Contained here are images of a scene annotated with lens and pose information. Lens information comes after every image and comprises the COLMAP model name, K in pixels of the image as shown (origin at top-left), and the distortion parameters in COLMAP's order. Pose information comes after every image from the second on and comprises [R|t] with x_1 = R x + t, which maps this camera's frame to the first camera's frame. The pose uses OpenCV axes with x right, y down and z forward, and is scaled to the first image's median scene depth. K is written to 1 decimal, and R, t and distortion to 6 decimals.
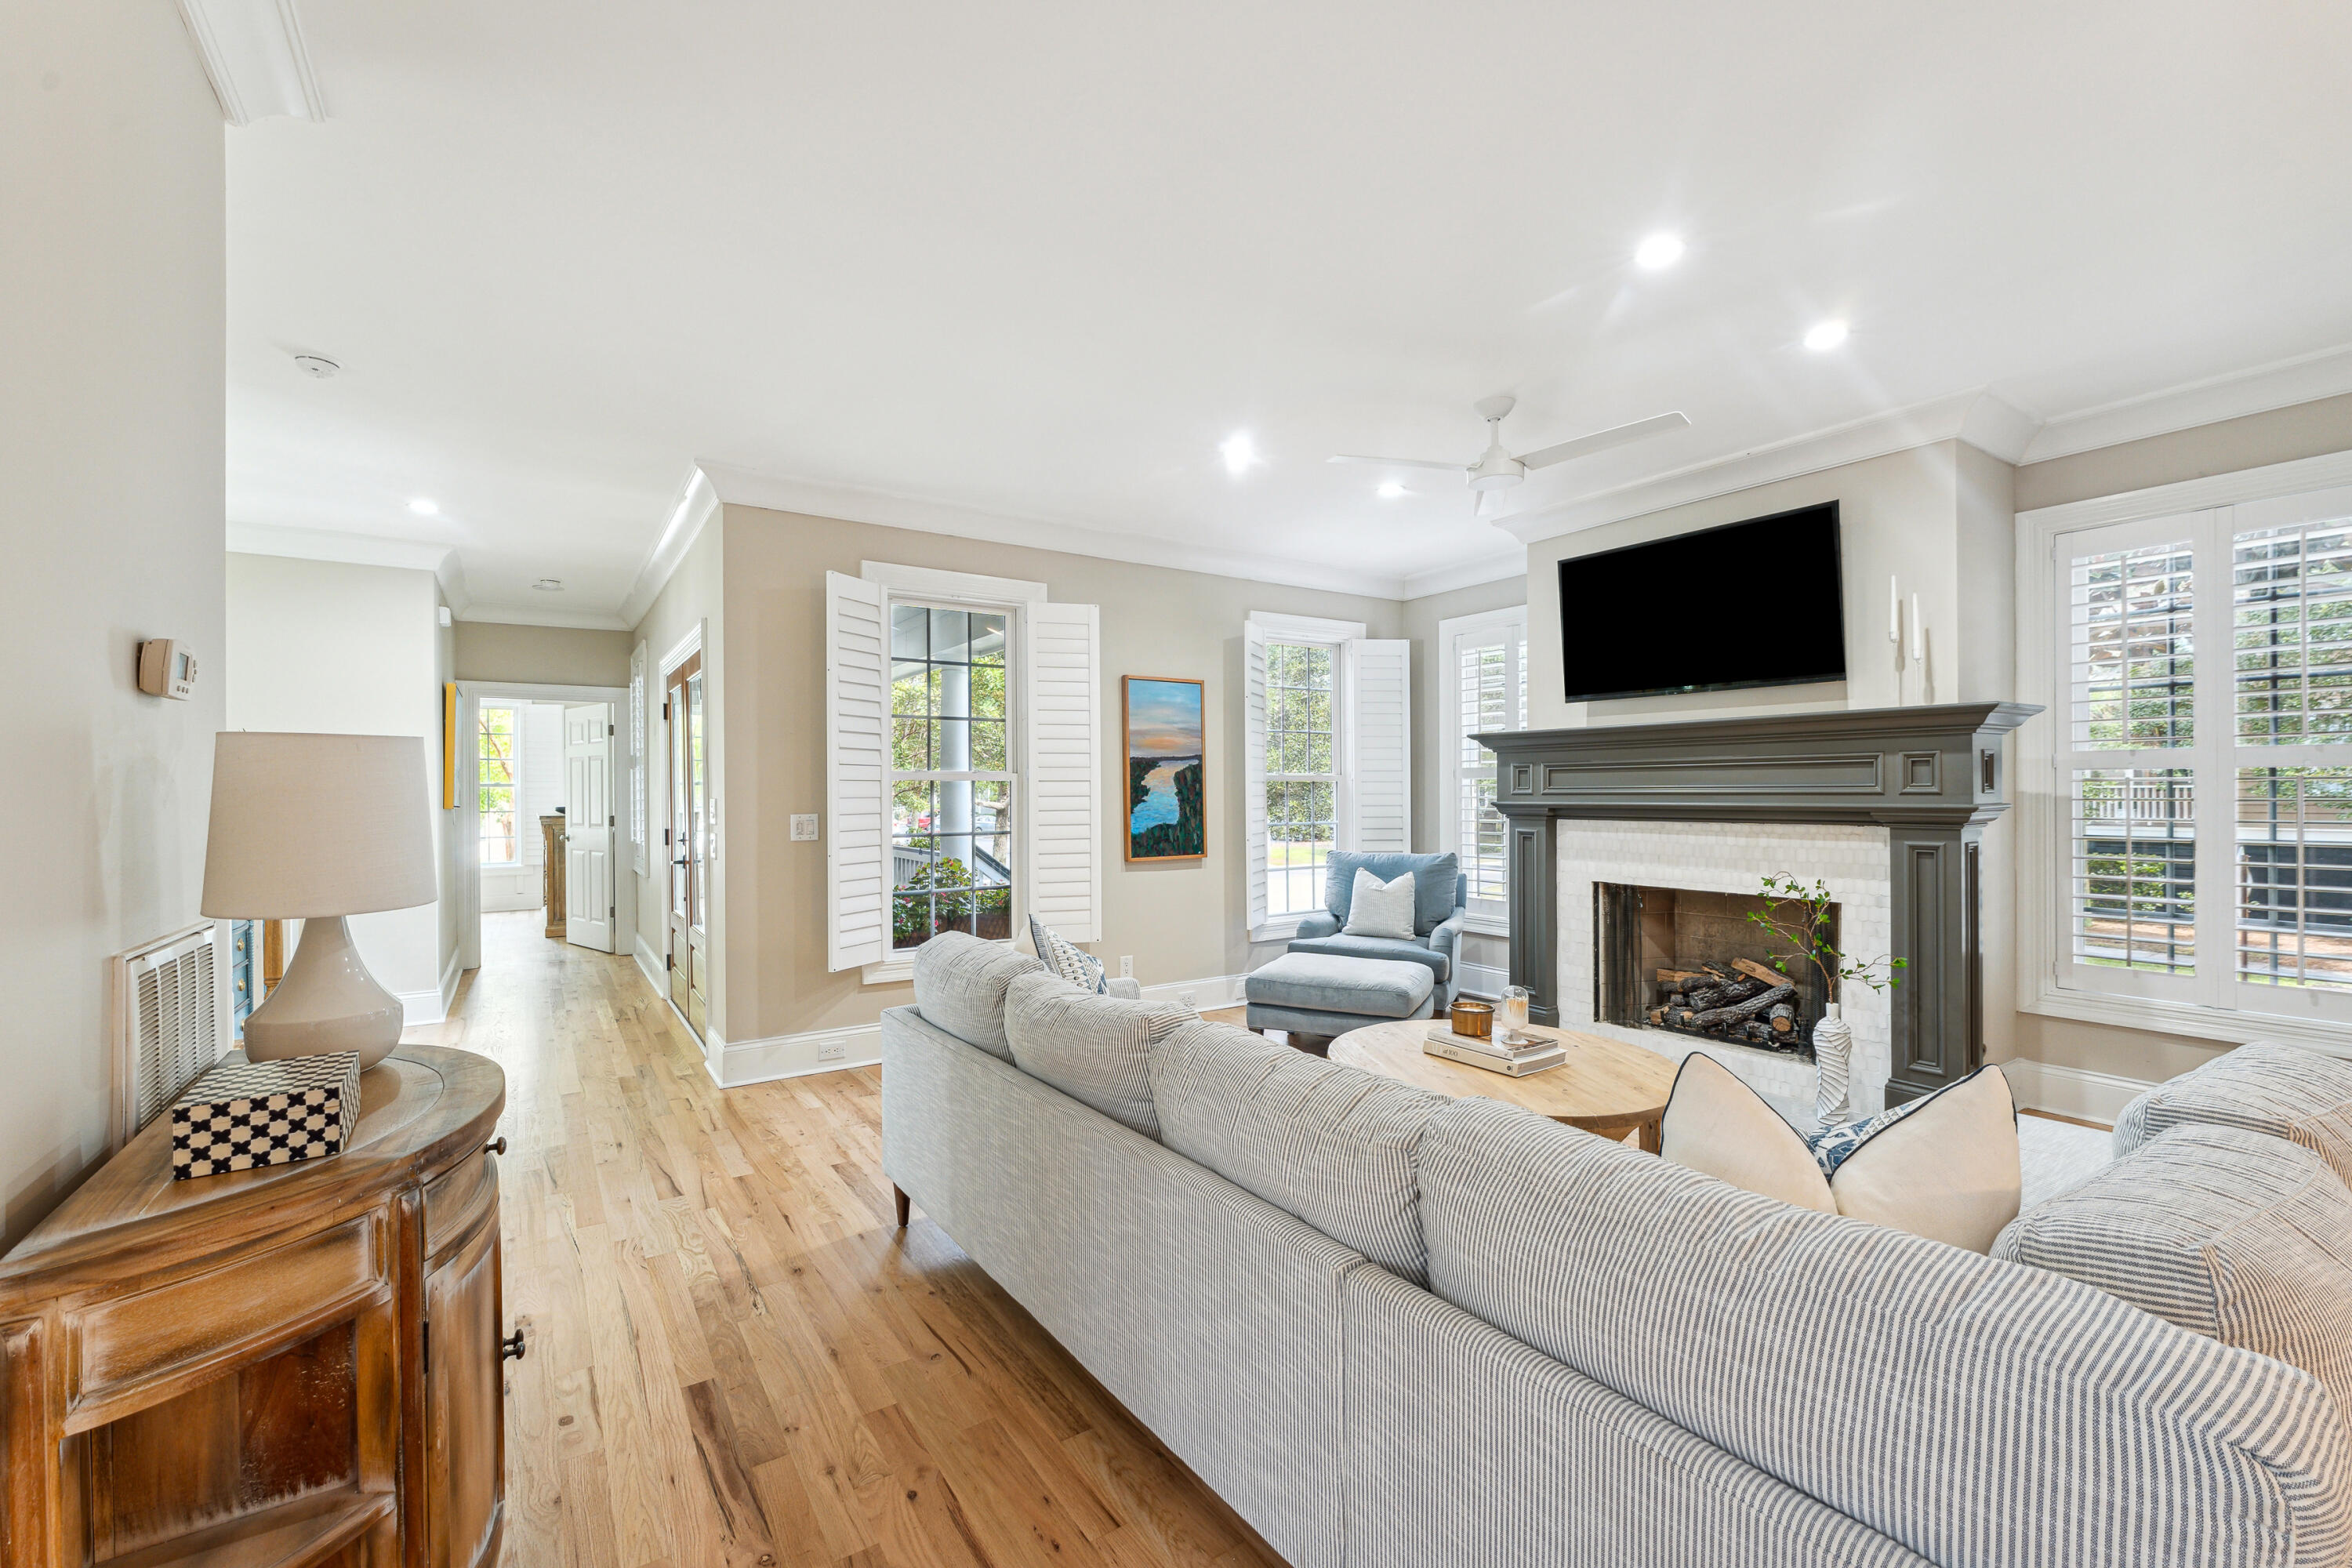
lens RADIAL K [[964.6, 0, 1153.8], [0, 964.6, 787.6], [0, 0, 1]] dist [-0.001554, -0.000055]
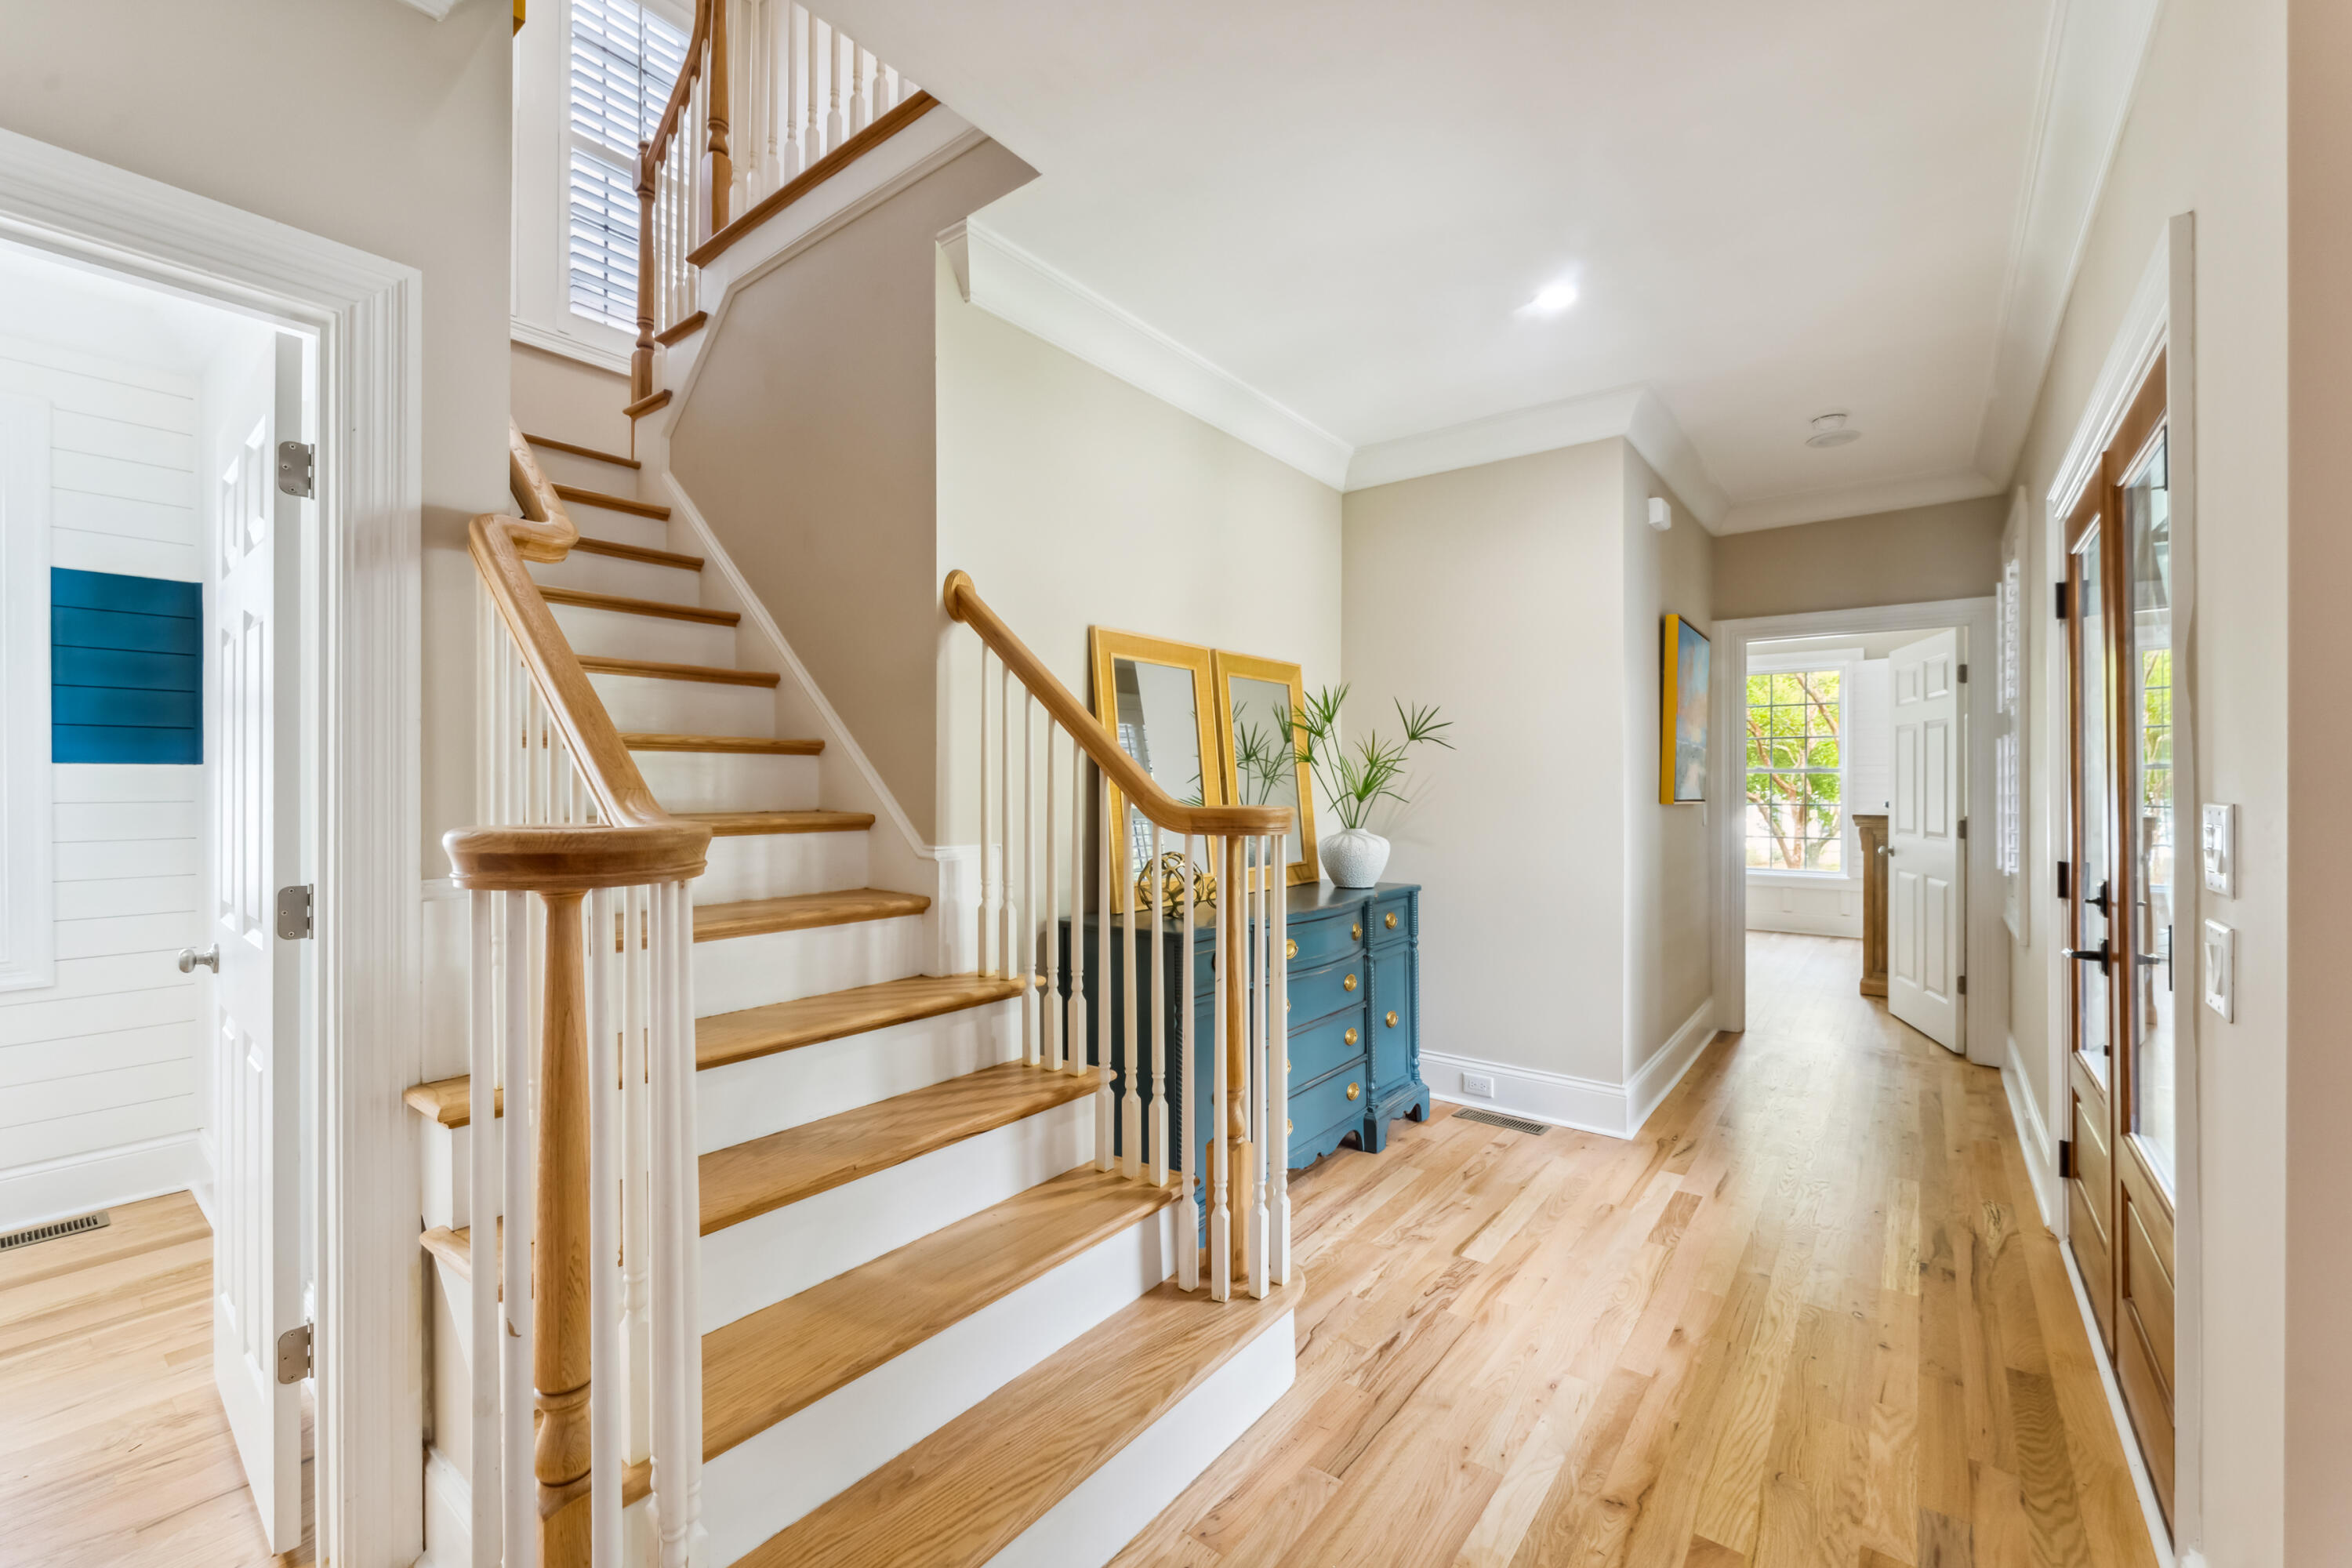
lens RADIAL K [[964.6, 0, 1153.8], [0, 964.6, 787.6], [0, 0, 1]] dist [-0.001554, -0.000055]
pose [[0.317558, 0.010278, -0.948183, -0.232881], [0.002320, 0.999930, 0.011616, 0.002129], [0.948236, -0.005889, 0.317512, 0.494860]]
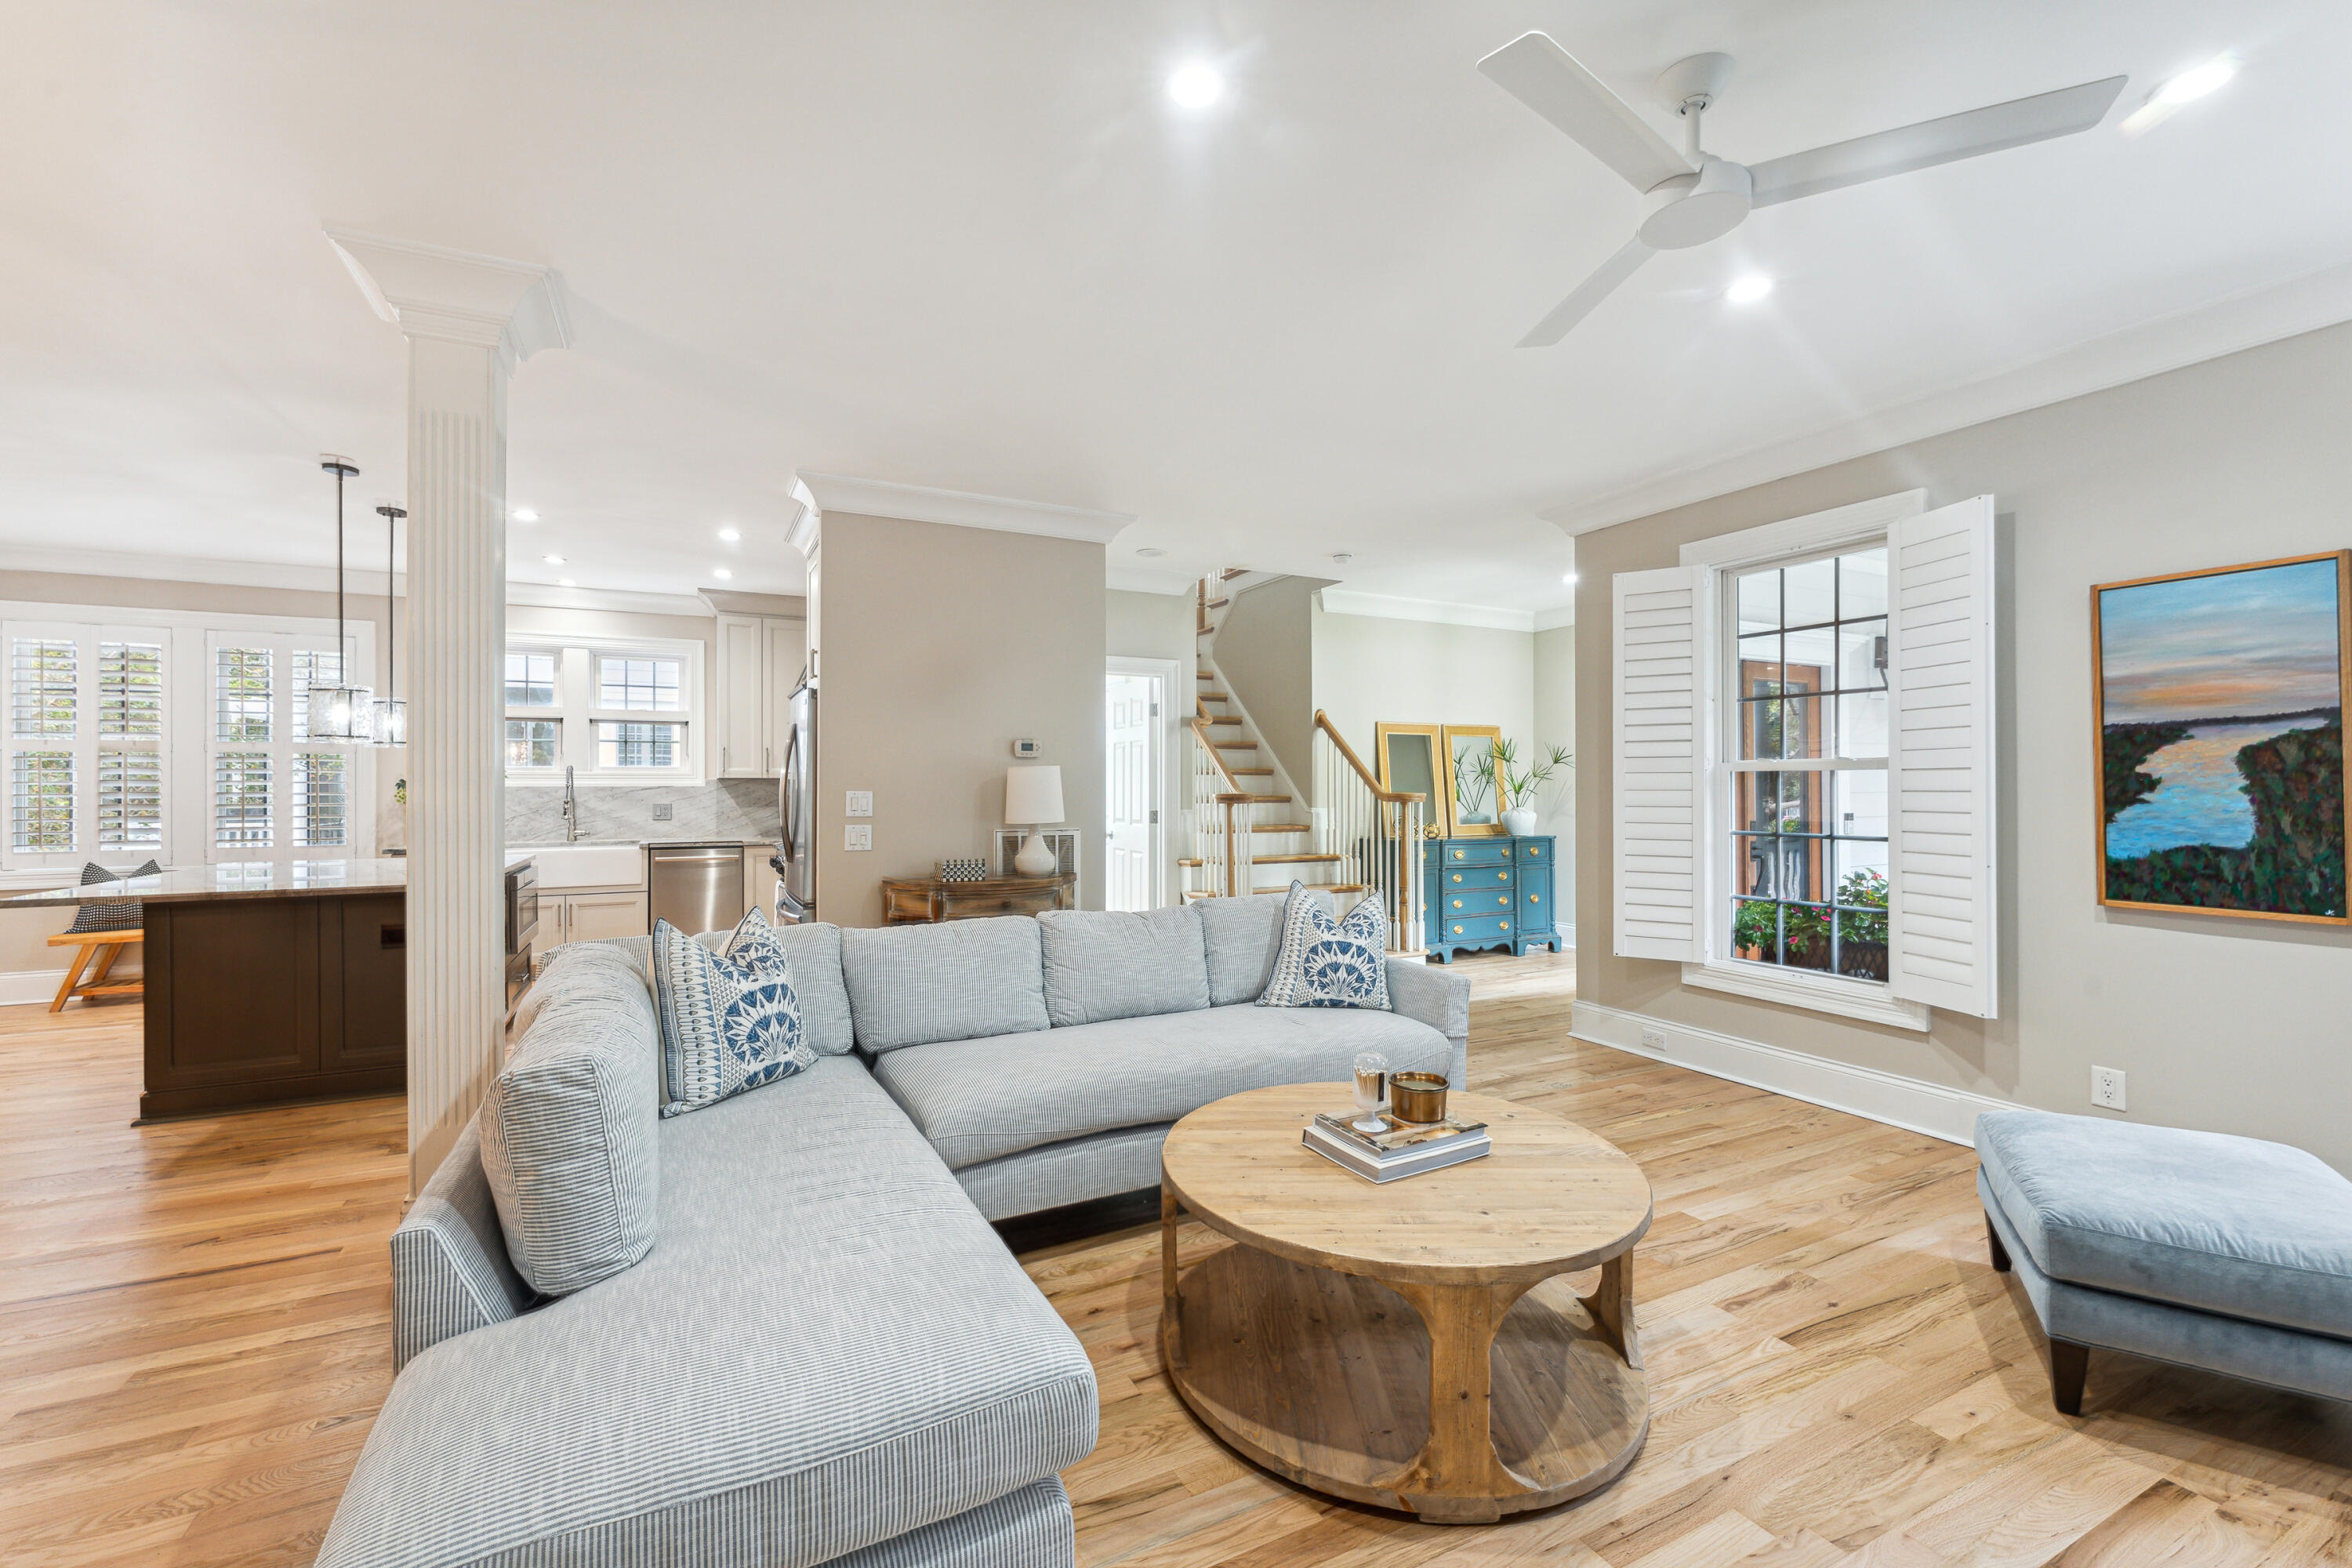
lens RADIAL K [[964.6, 0, 1153.8], [0, 964.6, 787.6], [0, 0, 1]] dist [-0.001554, -0.000055]
pose [[-0.120782, 0.007275, -0.992652, 0.596471], [0.007590, 0.999951, 0.006405, -0.001966], [0.992650, -0.006761, -0.120831, 0.487591]]
